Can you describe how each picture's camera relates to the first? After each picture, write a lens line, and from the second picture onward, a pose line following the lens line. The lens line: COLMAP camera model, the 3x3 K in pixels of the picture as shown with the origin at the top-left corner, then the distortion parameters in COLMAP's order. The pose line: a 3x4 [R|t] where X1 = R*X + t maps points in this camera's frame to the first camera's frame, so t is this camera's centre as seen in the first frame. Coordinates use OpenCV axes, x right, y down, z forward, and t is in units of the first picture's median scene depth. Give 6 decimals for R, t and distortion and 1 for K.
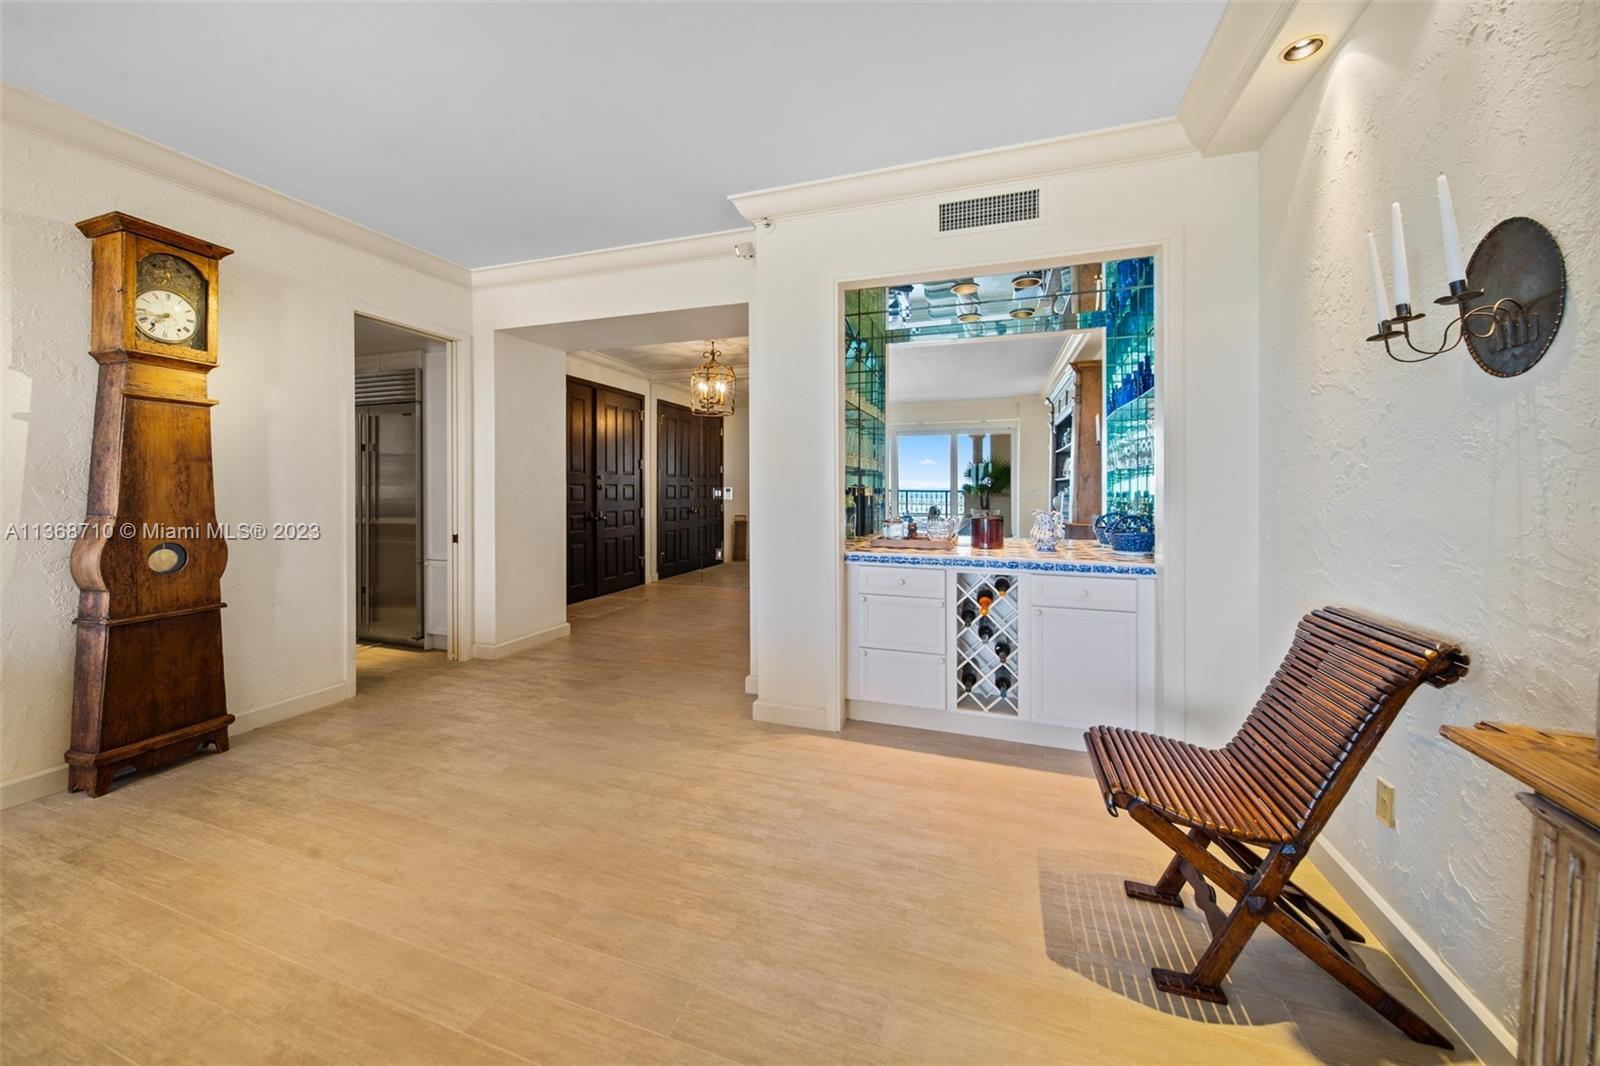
lens RADIAL K [[578.8, 0, 797.4], [0, 578.8, 490.4], [0, 0, 1]] dist [0.001719, -0.001716]
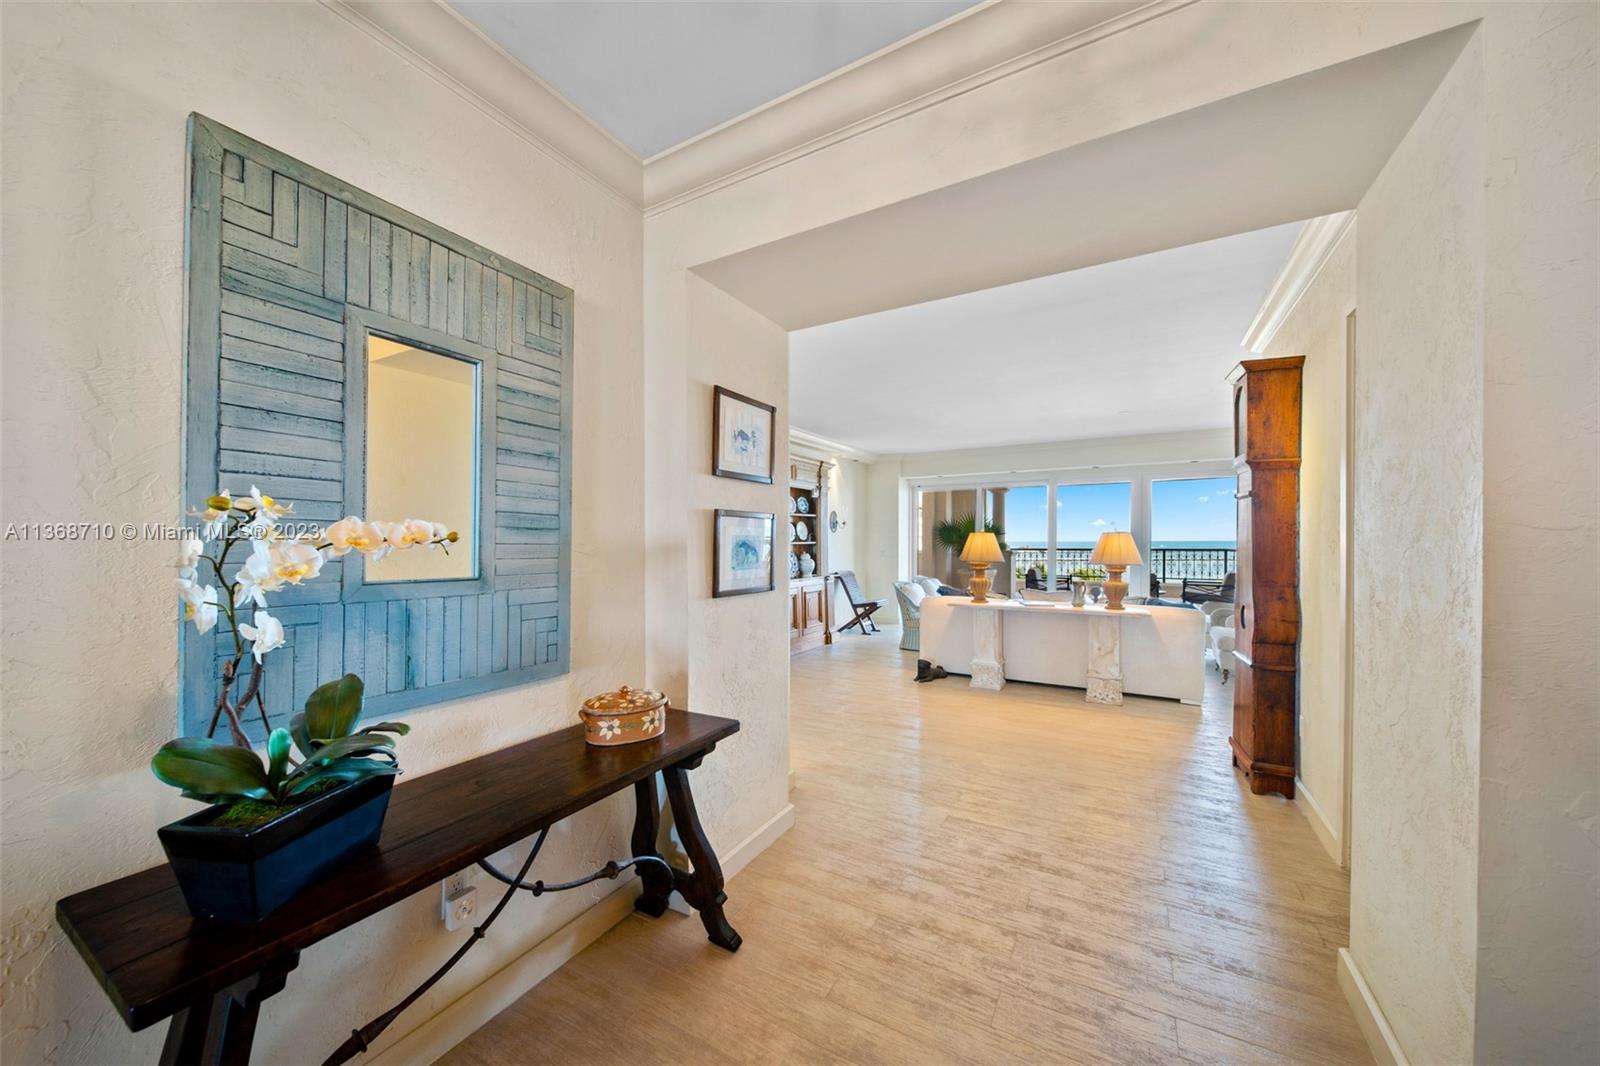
lens RADIAL K [[578.8, 0, 794.8], [0, 578.8, 557.0], [0, 0, 1]] dist [0.001719, -0.001716]
pose [[-0.981800, -0.005574, 0.189834, -0.331622], [0.000009, 0.999568, 0.029395, -0.056574], [-0.189915, 0.028861, -0.981376, 2.472891]]
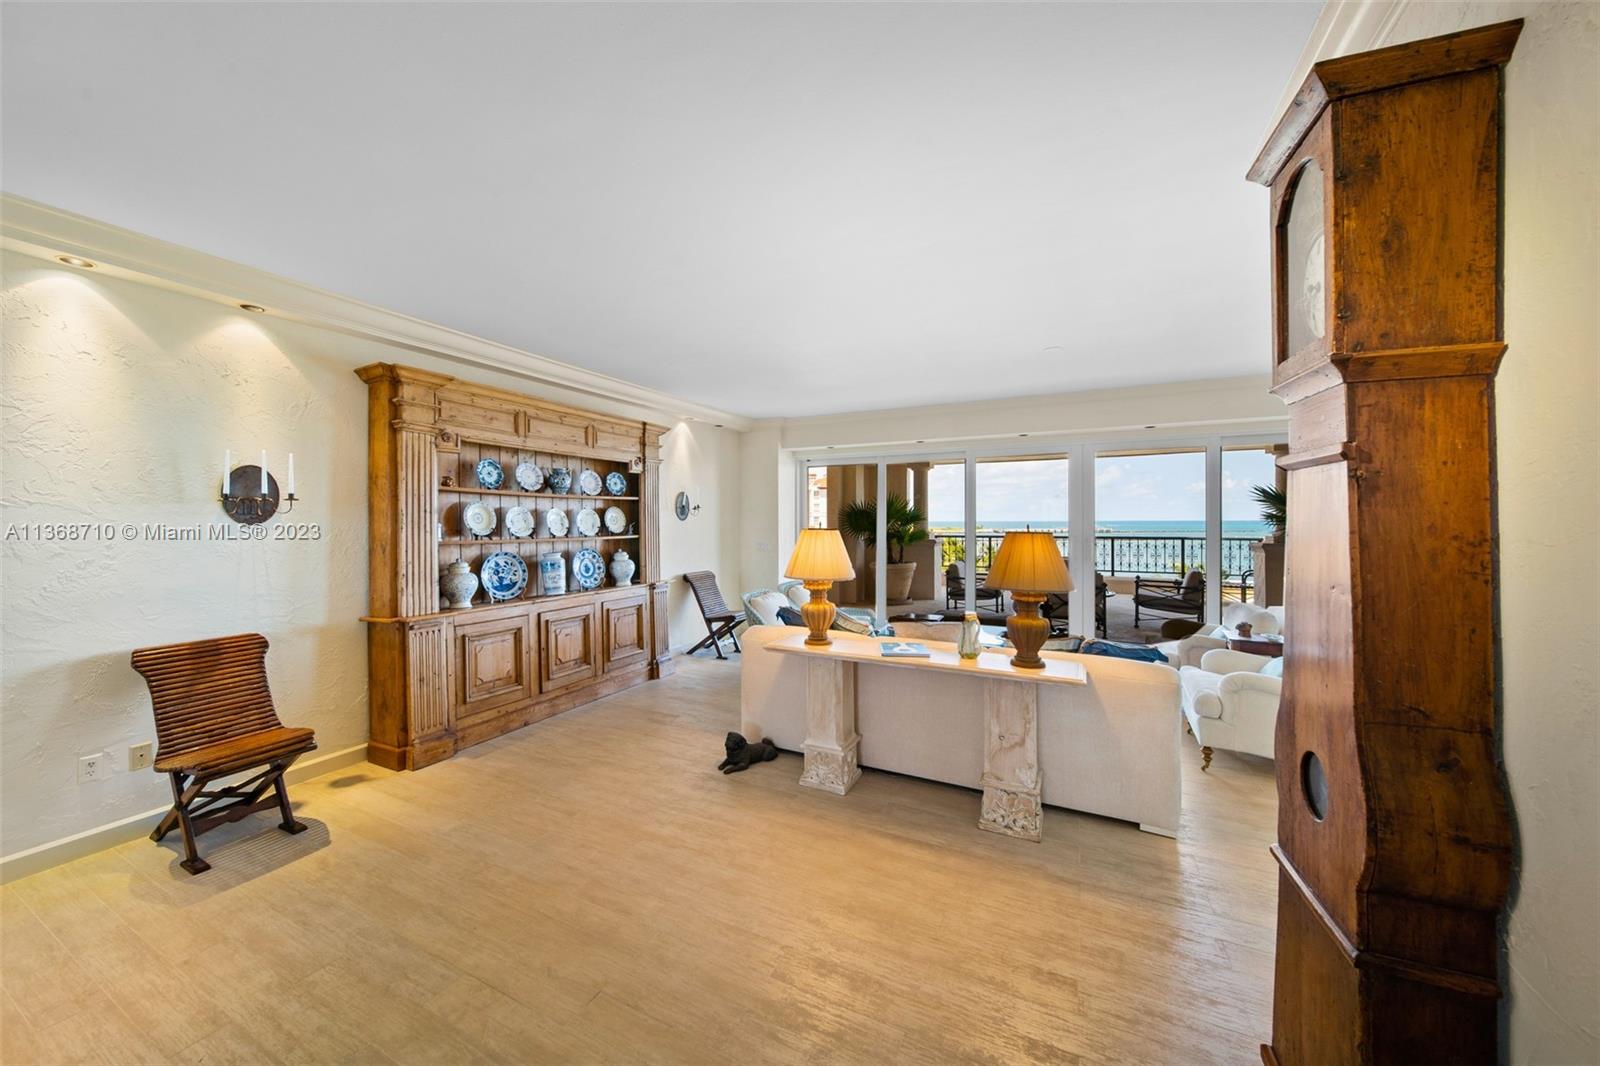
lens RADIAL K [[578.8, 0, 781.2], [0, 578.8, 526.6], [0, 0, 1]] dist [0.001719, -0.001716]
pose [[-0.989588, -0.002180, 0.143910, -0.707638], [-0.000427, 0.999925, 0.012214, -0.105985], [-0.143926, 0.012025, -0.989515, 1.539304]]
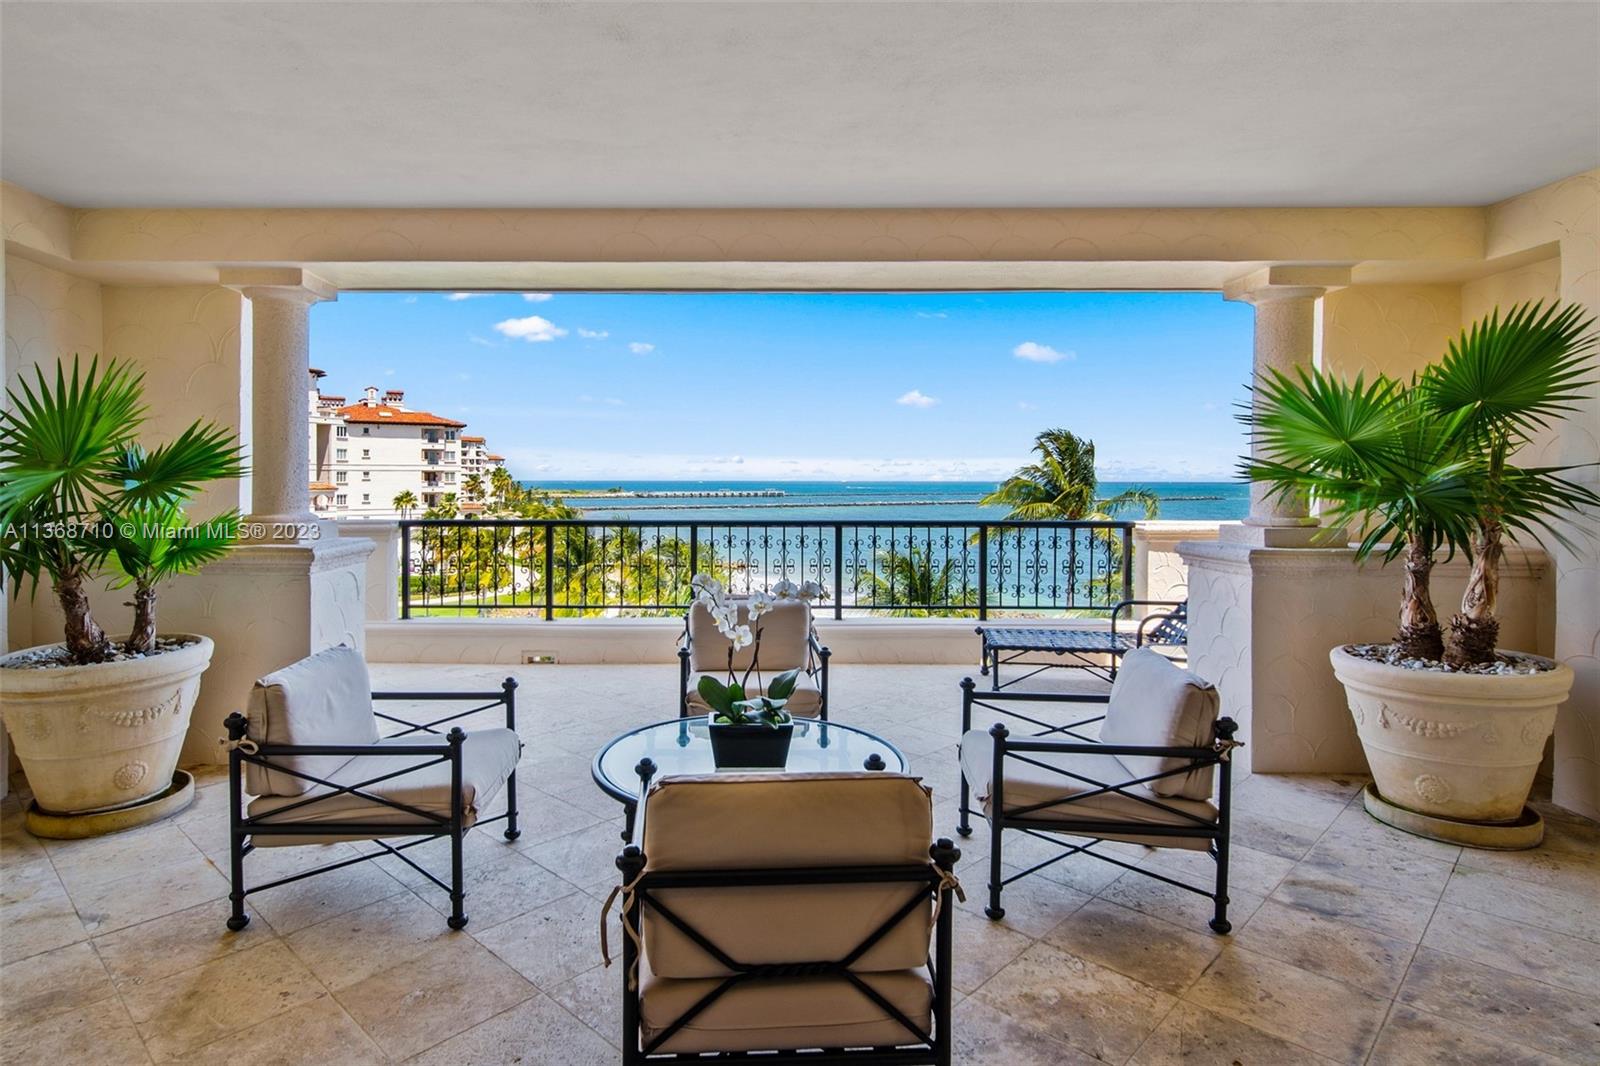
lens RADIAL K [[884.3, 0, 739.3], [0, 884.3, 492.7], [0, 0, 1]] dist [-0.001605, -0.001066]
pose [[-0.946822, -0.000333, -0.321758, -1.423090], [-0.005831, 0.999853, 0.016124, -0.103287], [0.321705, 0.017143, -0.946685, -0.733466]]
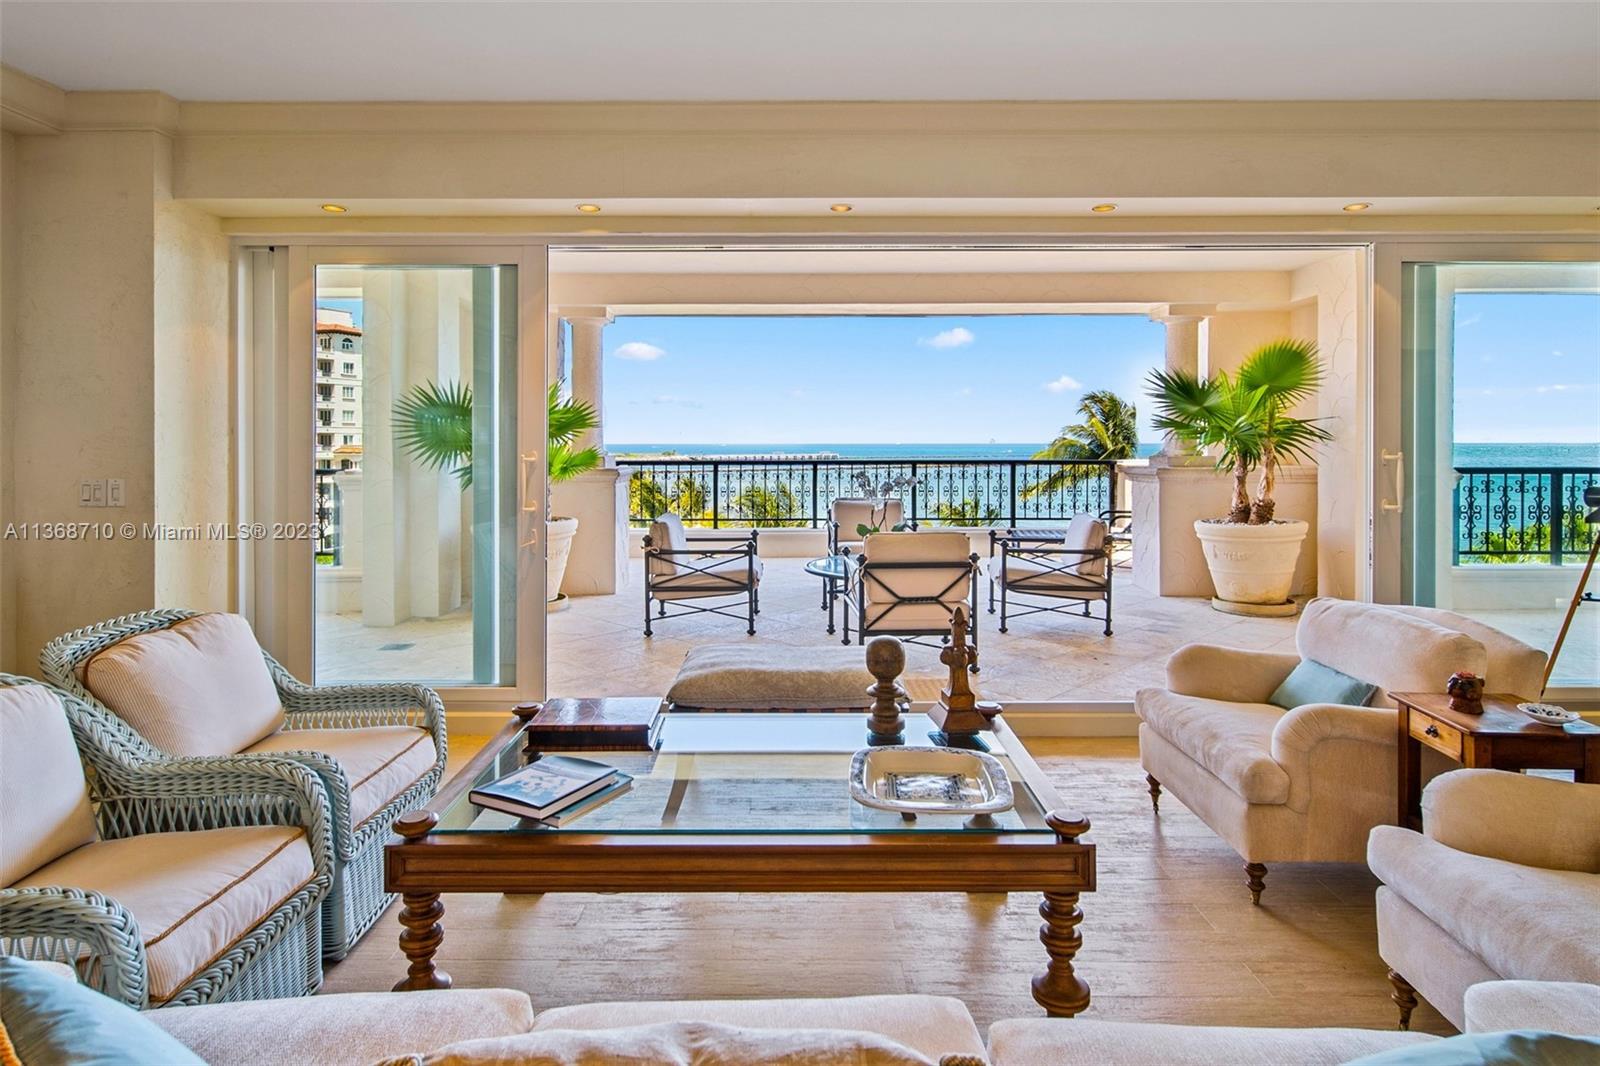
lens RADIAL K [[884.3, 0, 794.9], [0, 884.3, 443.2], [0, 0, 1]] dist [-0.001605, -0.001066]
pose [[-0.946752, -0.001880, -0.321957, -0.802212], [-0.002619, 0.999995, 0.001863, -0.058237], [0.321952, 0.002607, -0.946752, 0.375078]]
